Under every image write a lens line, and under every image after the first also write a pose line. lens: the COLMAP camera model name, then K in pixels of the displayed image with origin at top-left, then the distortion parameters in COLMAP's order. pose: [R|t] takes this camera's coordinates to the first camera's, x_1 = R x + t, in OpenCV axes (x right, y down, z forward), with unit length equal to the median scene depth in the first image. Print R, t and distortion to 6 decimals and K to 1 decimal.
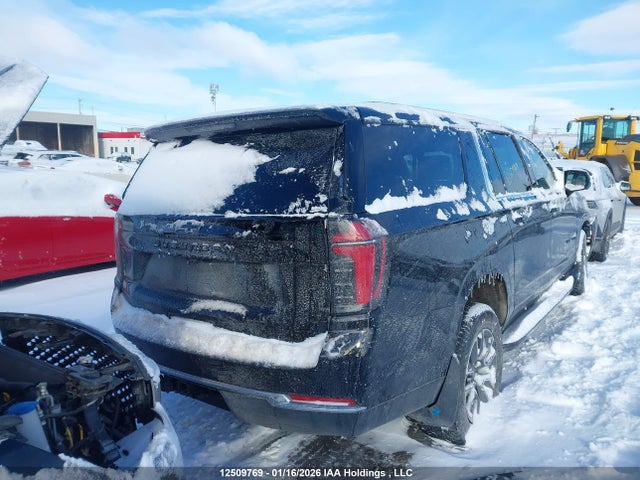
lens RADIAL K [[501.7, 0, 320.0], [0, 501.7, 240.0], [0, 0, 1]] dist [0.087183, -0.113609]
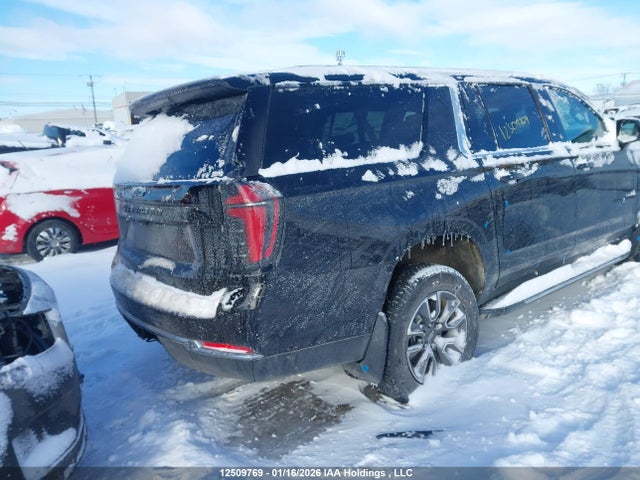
lens RADIAL K [[501.7, 0, 320.0], [0, 501.7, 240.0], [0, 0, 1]] dist [0.087183, -0.113609]
pose [[0.966434, 0.002934, -0.256898, 0.419577], [0.014258, 0.997781, 0.065036, 0.011241], [0.256519, -0.066516, 0.964248, 0.002592]]
